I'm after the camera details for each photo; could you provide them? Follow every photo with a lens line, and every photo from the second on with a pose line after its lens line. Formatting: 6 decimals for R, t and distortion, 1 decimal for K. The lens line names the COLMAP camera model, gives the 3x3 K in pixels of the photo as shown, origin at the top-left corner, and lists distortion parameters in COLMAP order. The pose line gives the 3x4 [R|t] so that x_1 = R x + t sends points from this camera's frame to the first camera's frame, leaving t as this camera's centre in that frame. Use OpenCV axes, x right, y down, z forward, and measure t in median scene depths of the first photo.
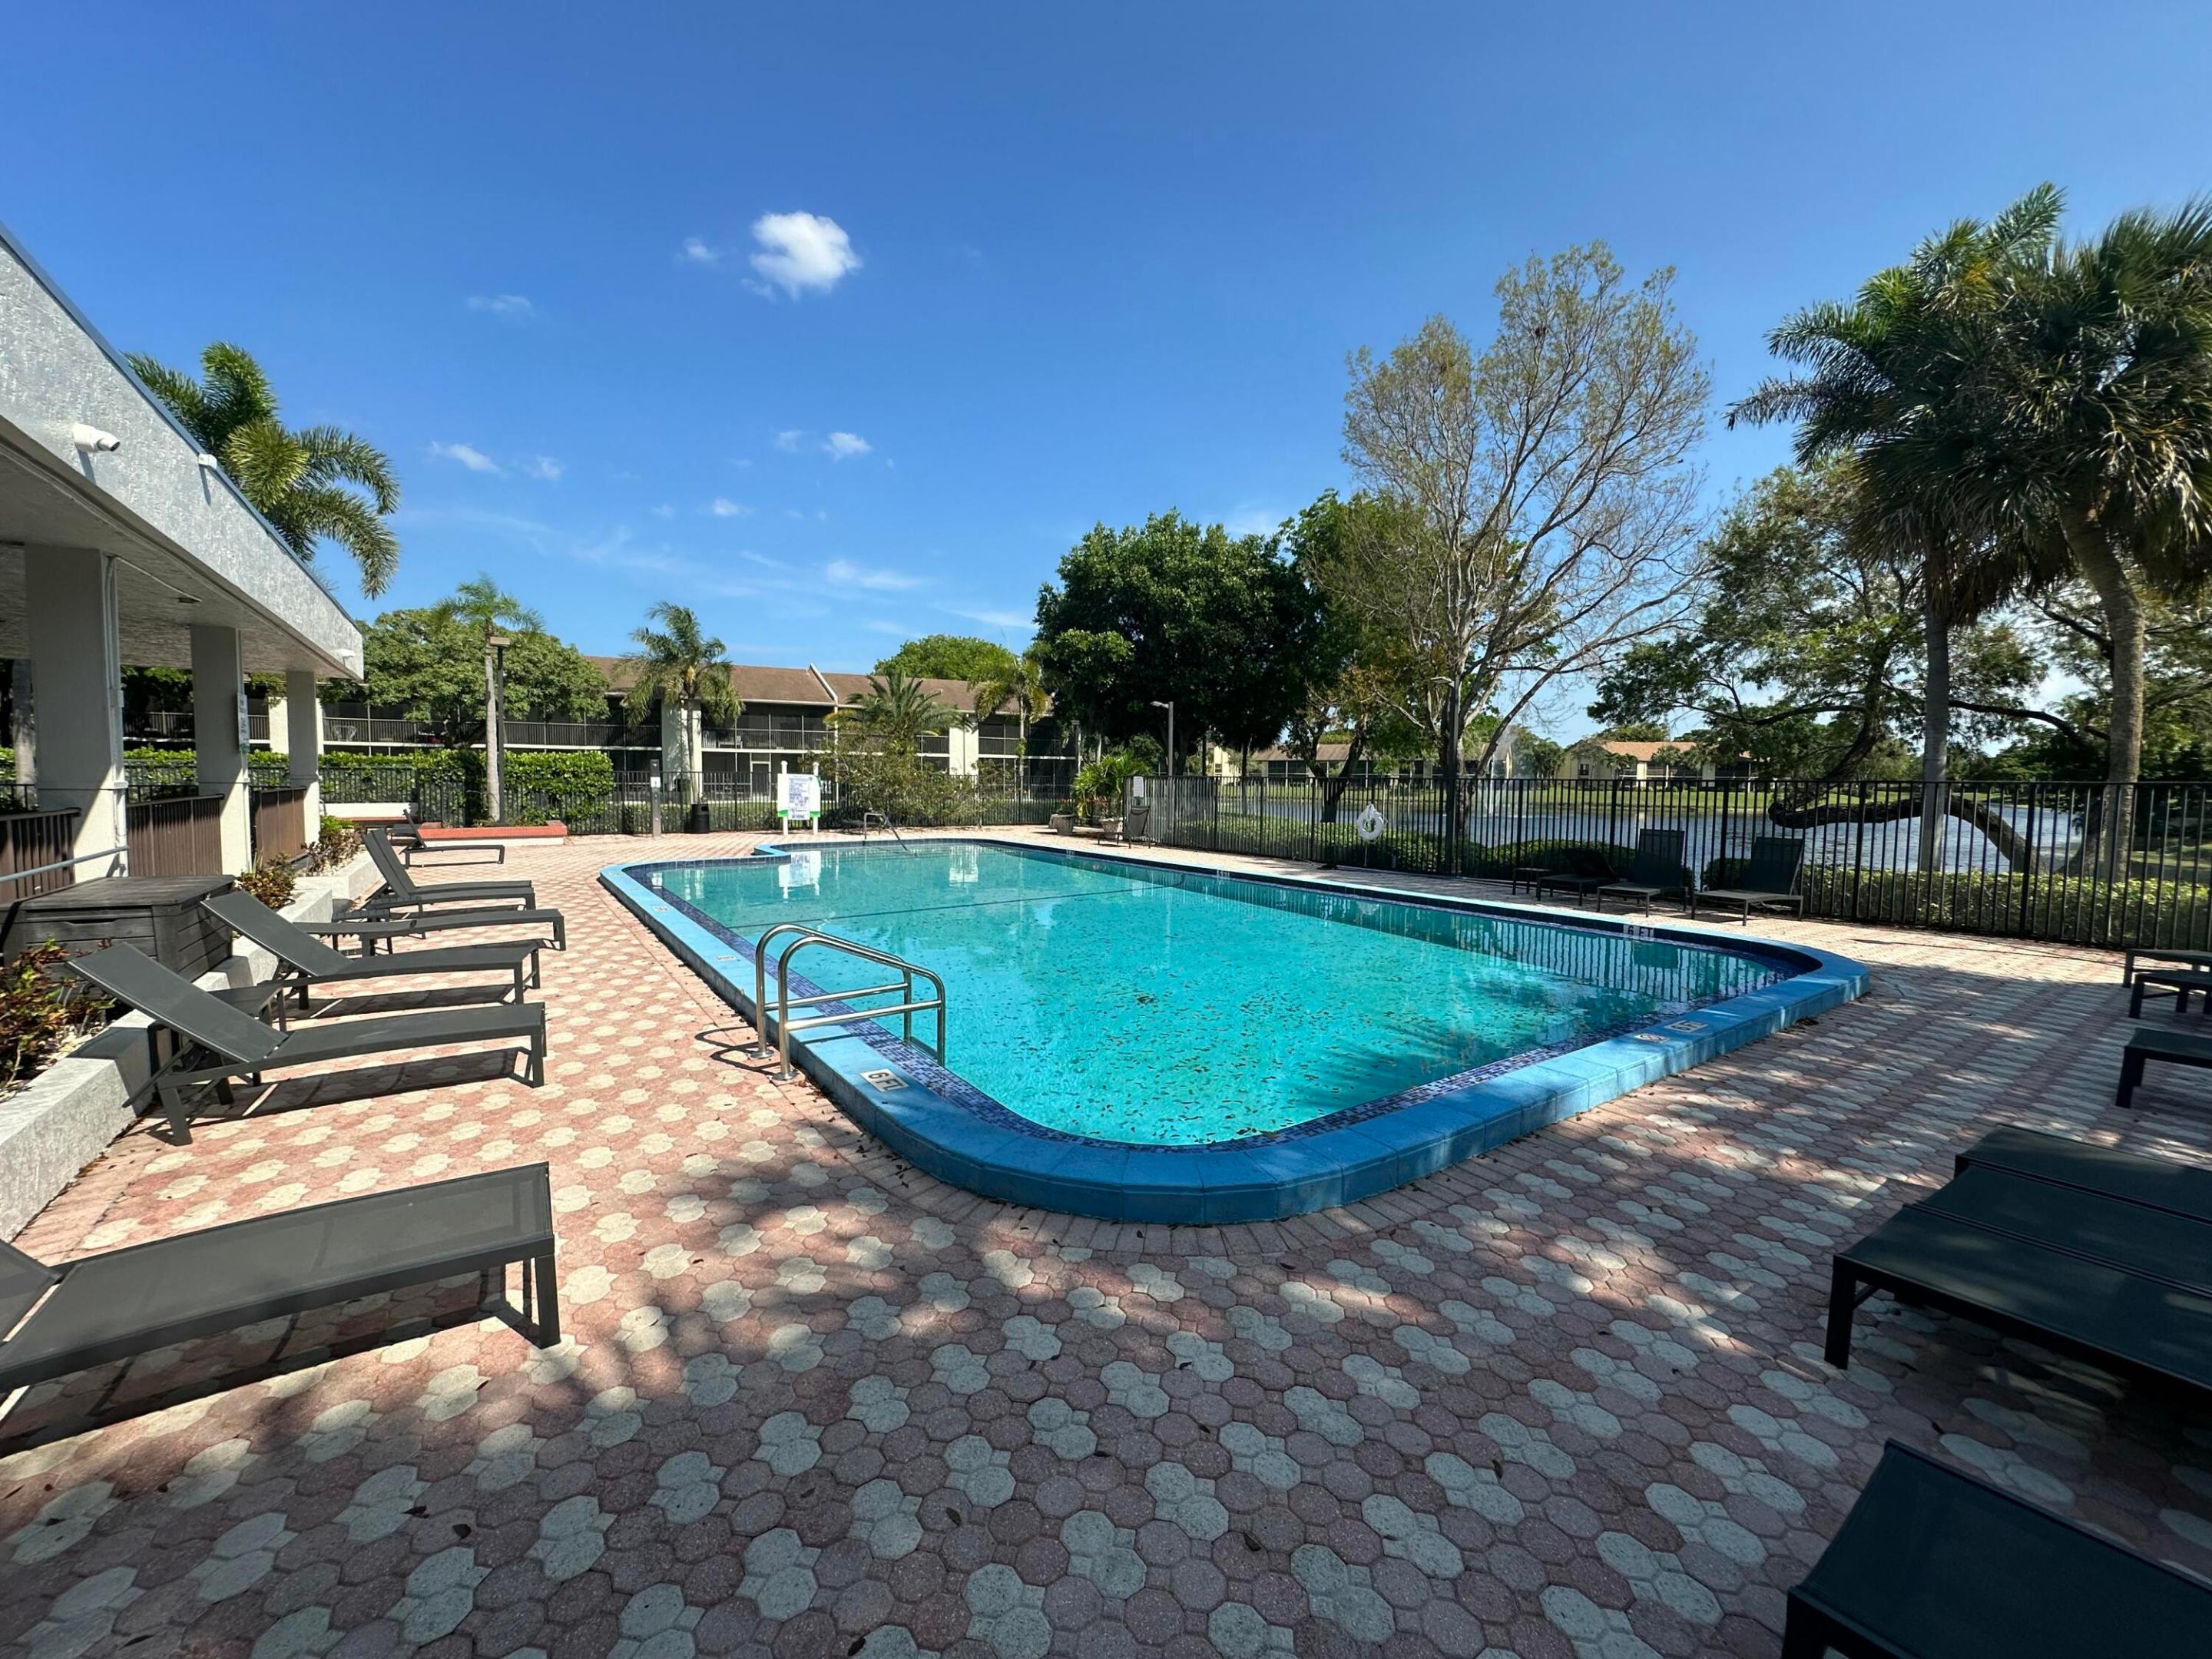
lens RADIAL K [[882.1, 0, 1105.9], [0, 882.1, 846.4], [0, 0, 1]] dist [-0.002819, 0.001409]
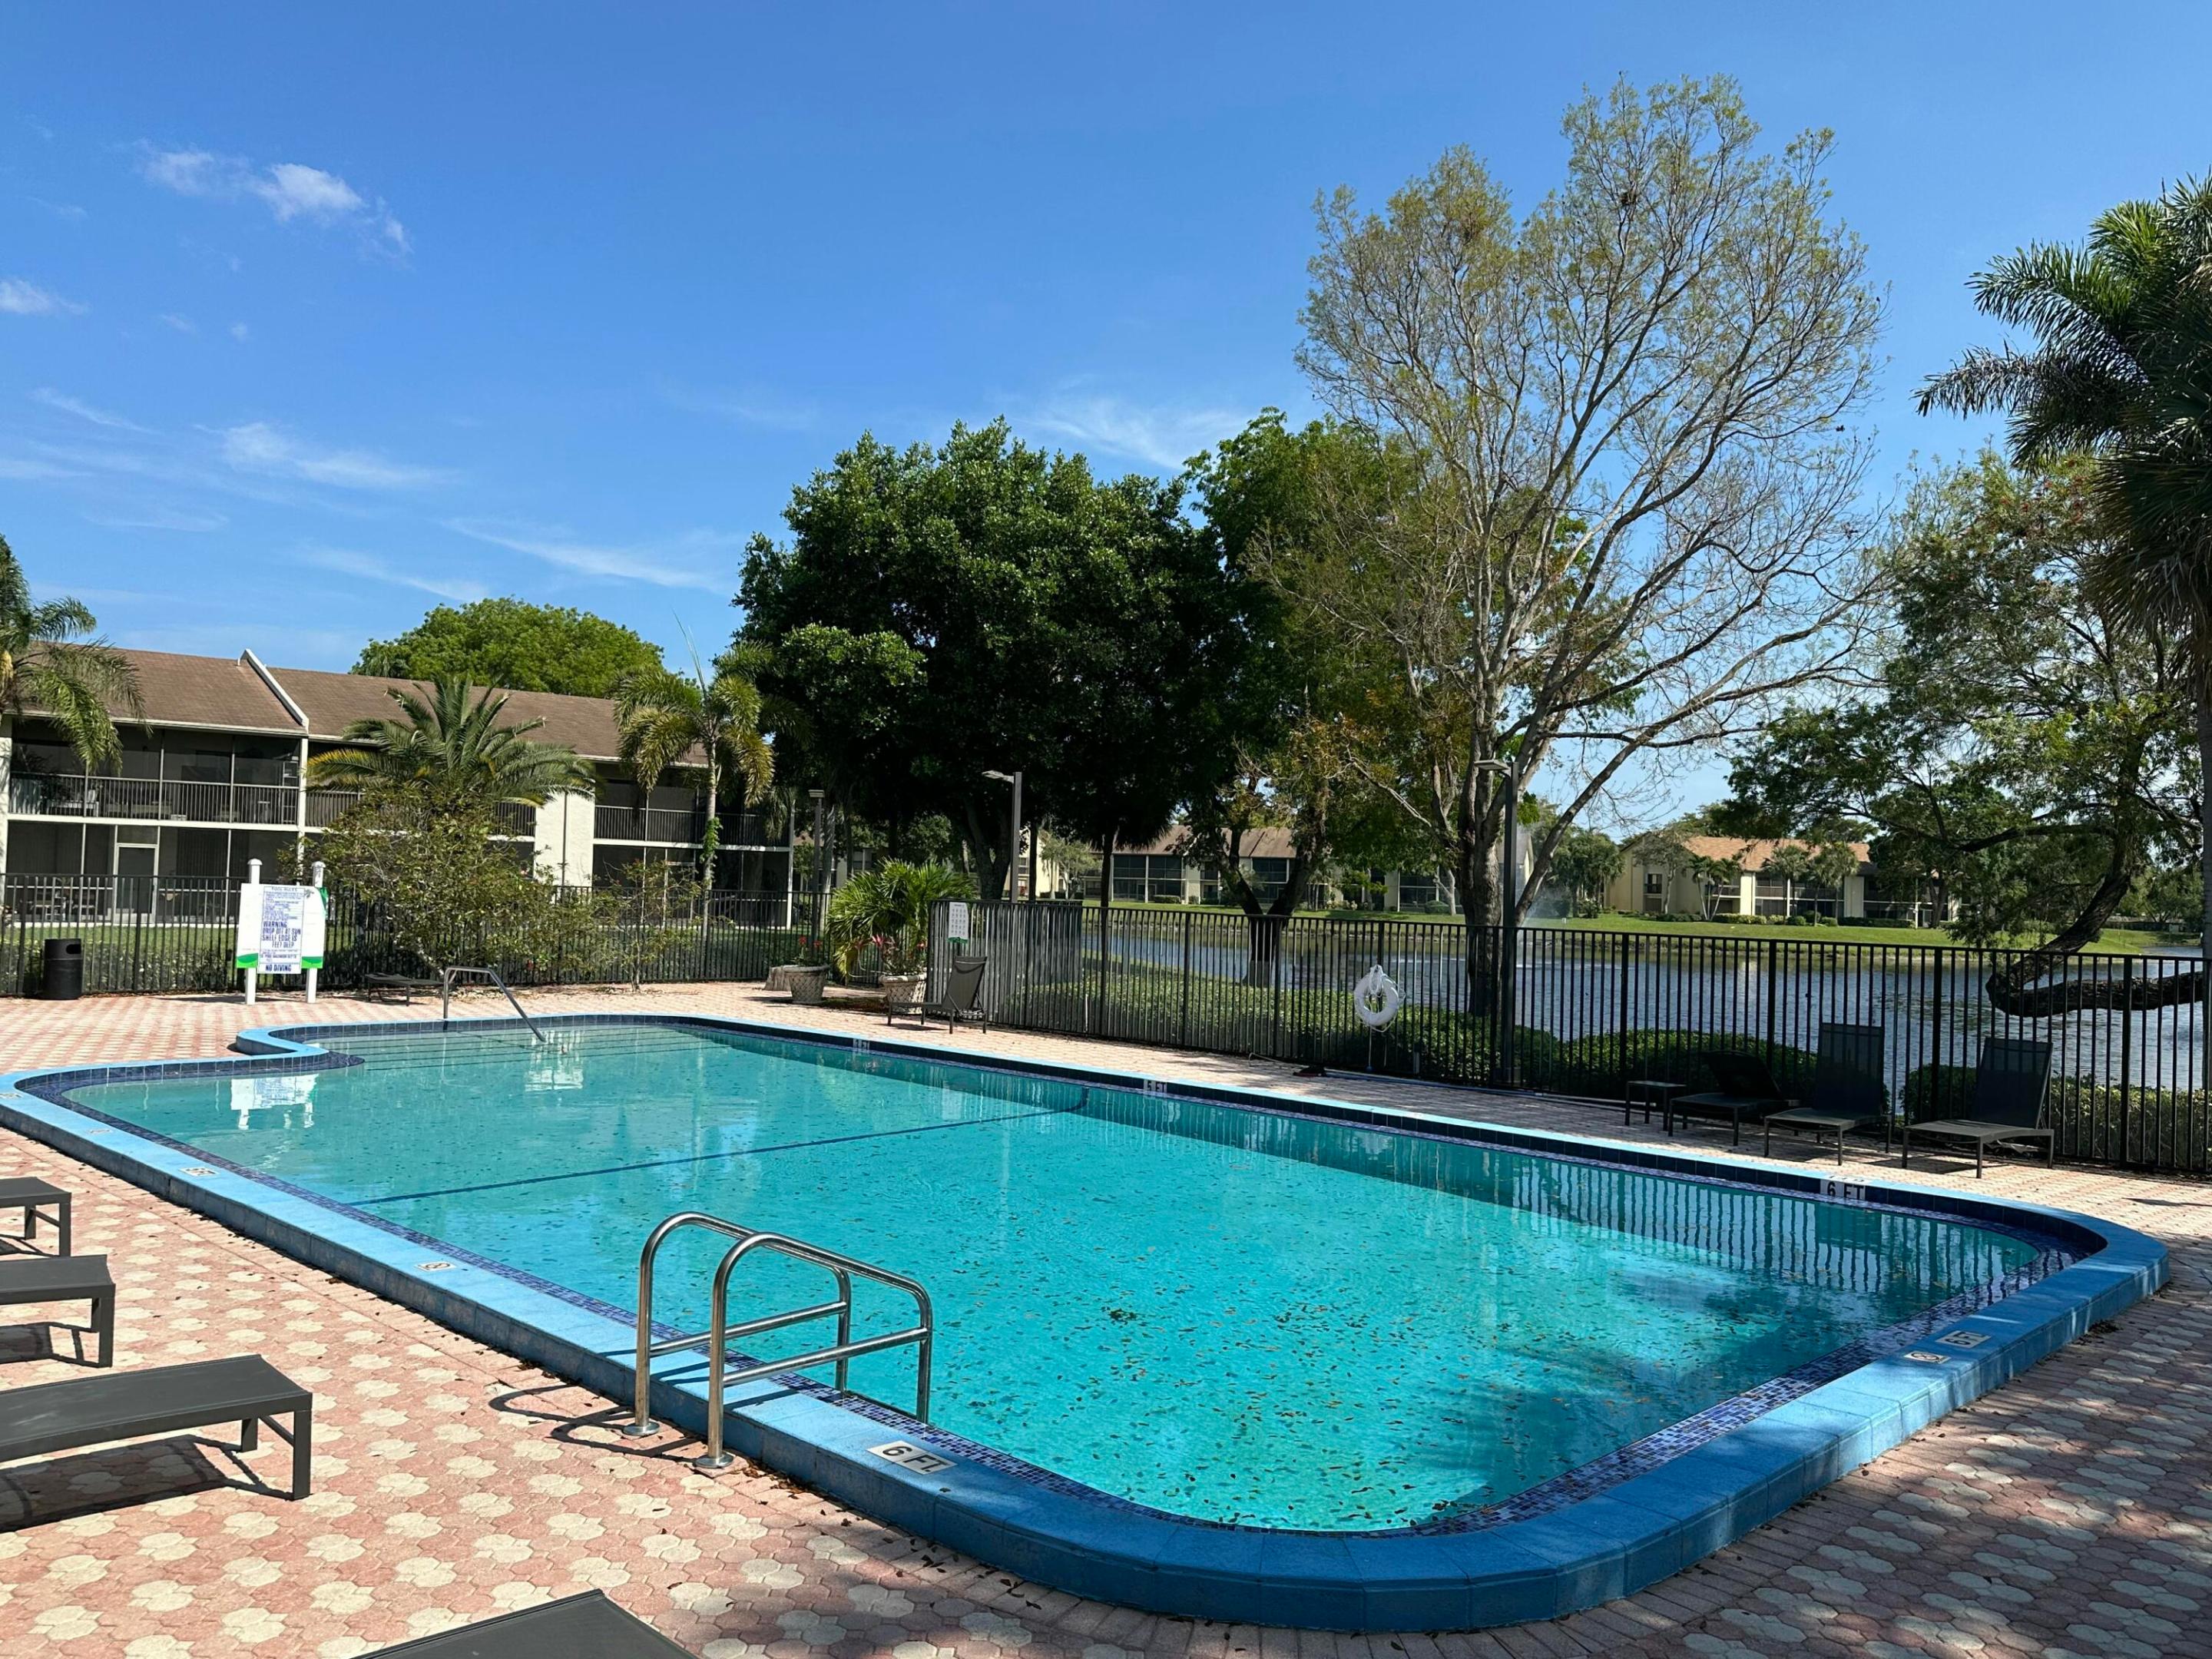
lens RADIAL K [[1665.7, 0, 1119.0], [0, 1665.7, 895.1], [0, 0, 1]] dist [0.061589, -0.072425]
pose [[0.981852, 0.020052, 0.188585, -0.085974], [-0.007160, 0.997605, -0.068799, -0.017342], [-0.189513, 0.066200, 0.979644, -0.071626]]
